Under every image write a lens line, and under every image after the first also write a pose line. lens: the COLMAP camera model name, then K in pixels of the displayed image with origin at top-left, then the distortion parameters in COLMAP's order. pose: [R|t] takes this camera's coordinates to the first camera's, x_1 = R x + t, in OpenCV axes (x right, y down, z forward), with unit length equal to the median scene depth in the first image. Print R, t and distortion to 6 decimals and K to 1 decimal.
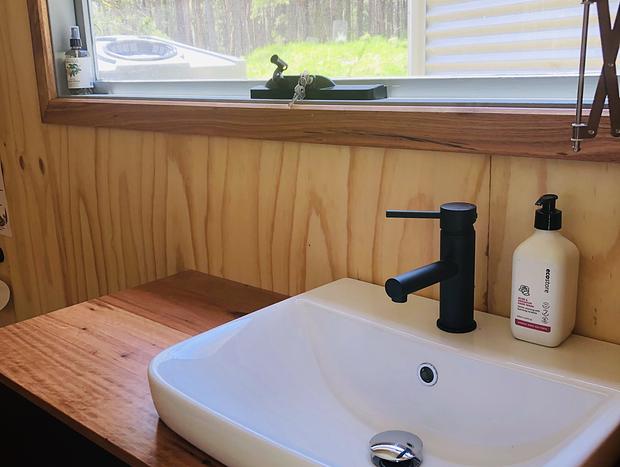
lens RADIAL K [[678.6, 0, 310.0], [0, 678.6, 233.5], [0, 0, 1]] dist [0.109793, -0.222568]
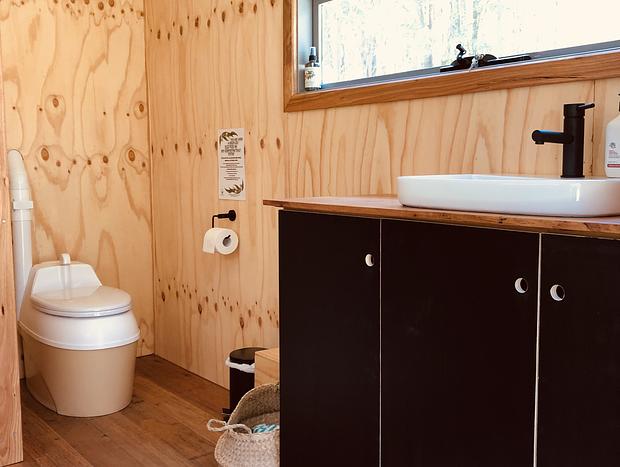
lens RADIAL K [[678.6, 0, 310.0], [0, 678.6, 233.5], [0, 0, 1]] dist [0.109793, -0.222568]
pose [[0.985549, 0.040093, -0.164578, -0.104615], [-0.060626, 0.990714, -0.121698, 0.375466], [0.158171, 0.129917, 0.978828, -0.554607]]
